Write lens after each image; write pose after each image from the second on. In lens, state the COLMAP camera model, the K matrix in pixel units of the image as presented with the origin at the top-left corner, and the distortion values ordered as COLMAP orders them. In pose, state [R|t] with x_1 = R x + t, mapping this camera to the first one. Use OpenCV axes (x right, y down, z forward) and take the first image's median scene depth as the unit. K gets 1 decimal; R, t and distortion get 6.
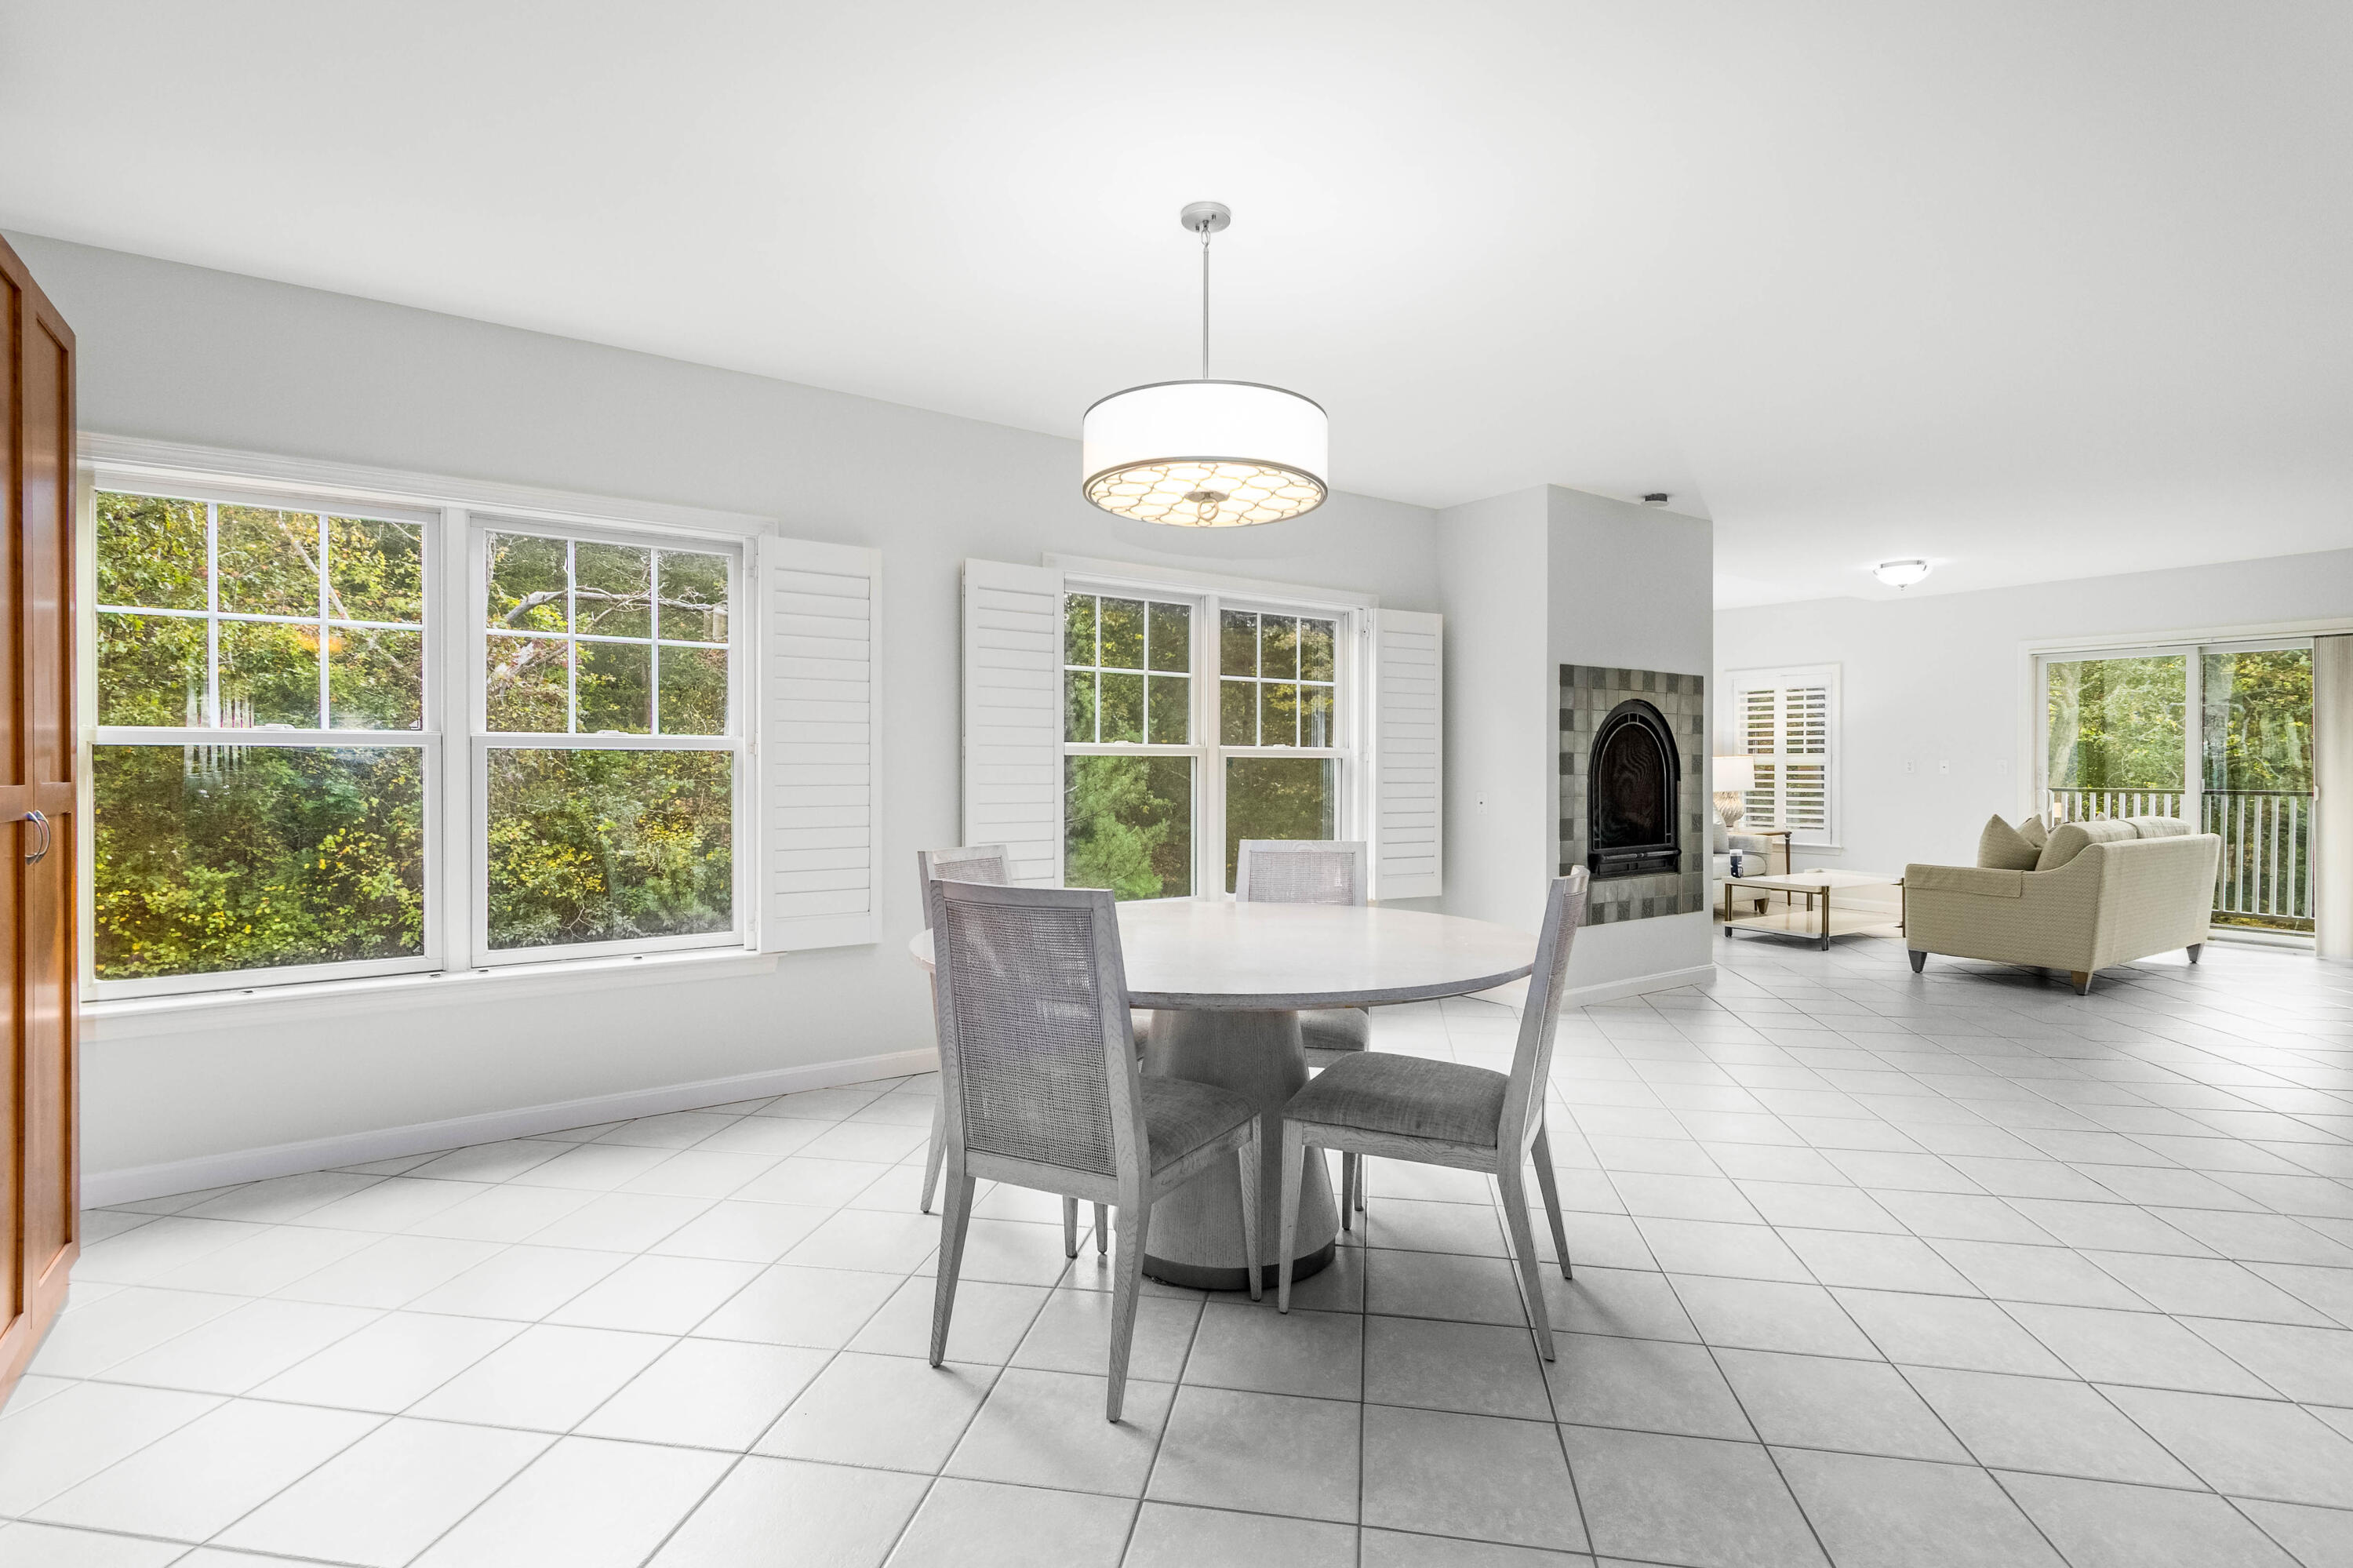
lens RADIAL K [[1098.2, 0, 1176.5], [0, 1098.2, 784.0], [0, 0, 1]] dist [-0.002401, -0.000792]
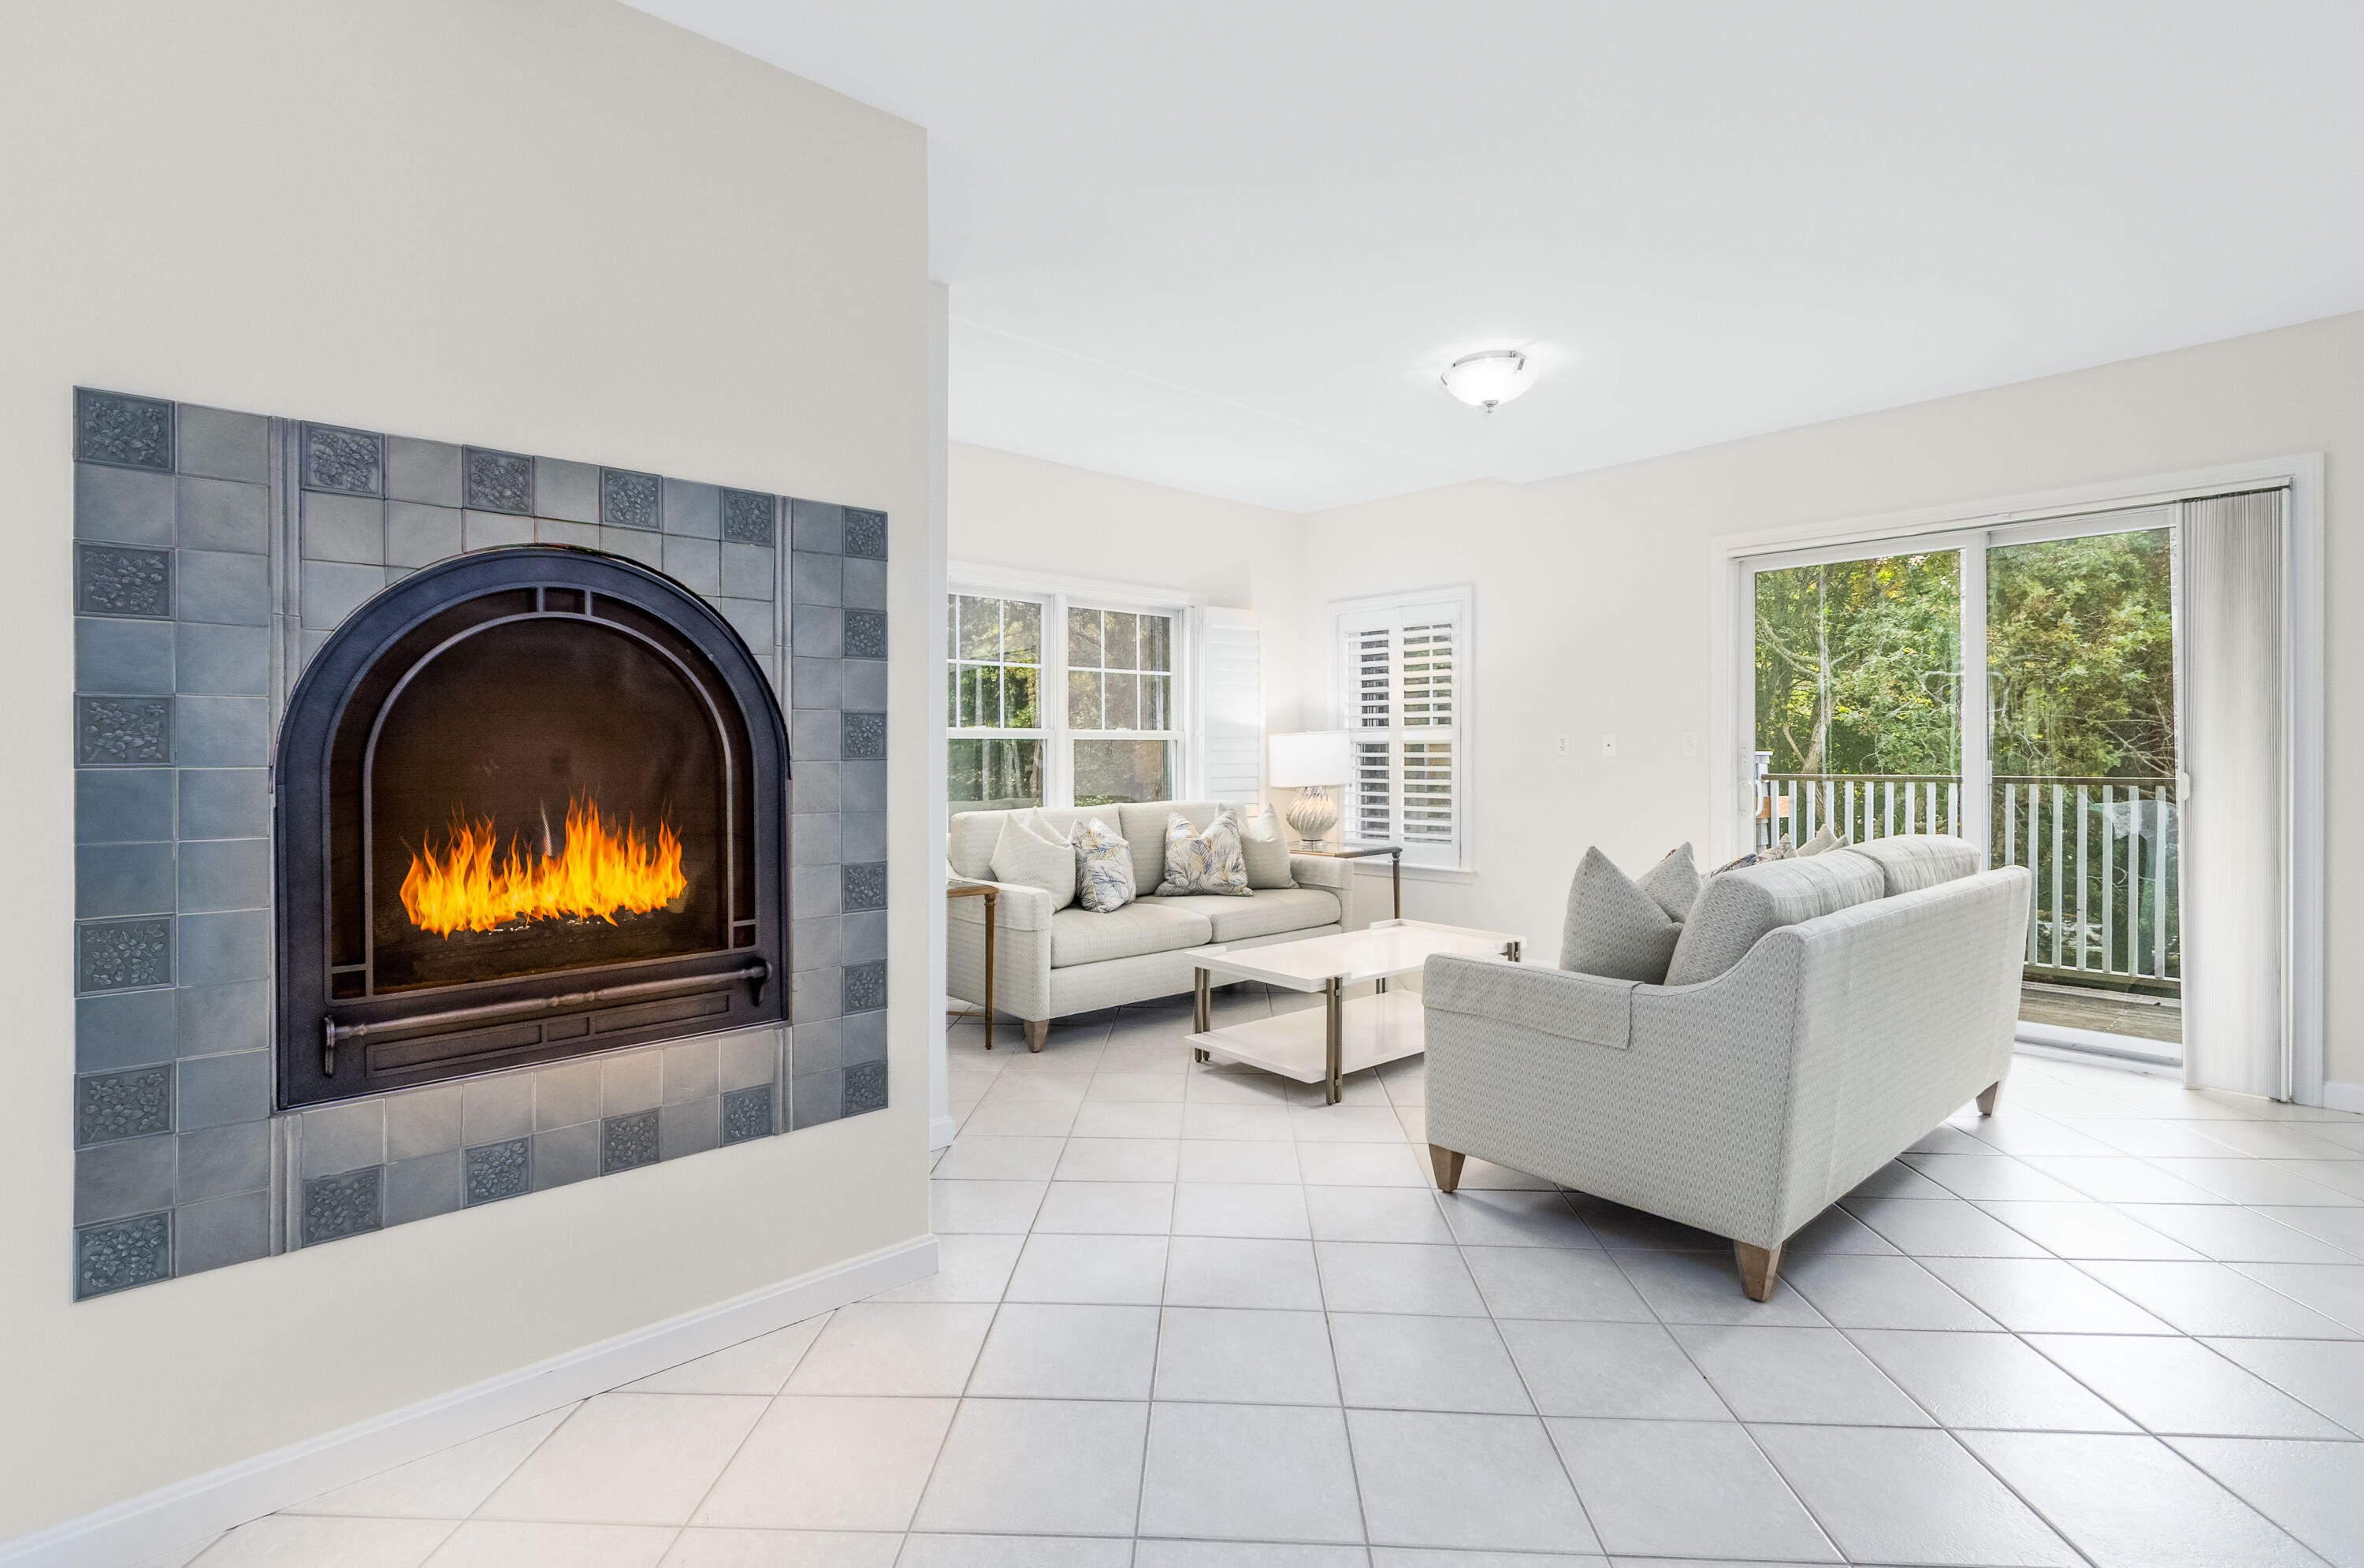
lens RADIAL K [[1081.3, 0, 1180.5], [0, 1081.3, 775.1], [0, 0, 1]] dist [0.001361, 0.000268]
pose [[0.990835, -0.007043, 0.134895, 0.452602], [0.006047, 0.999951, 0.007790, -0.005463], [-0.134944, -0.006902, 0.990829, 0.510873]]
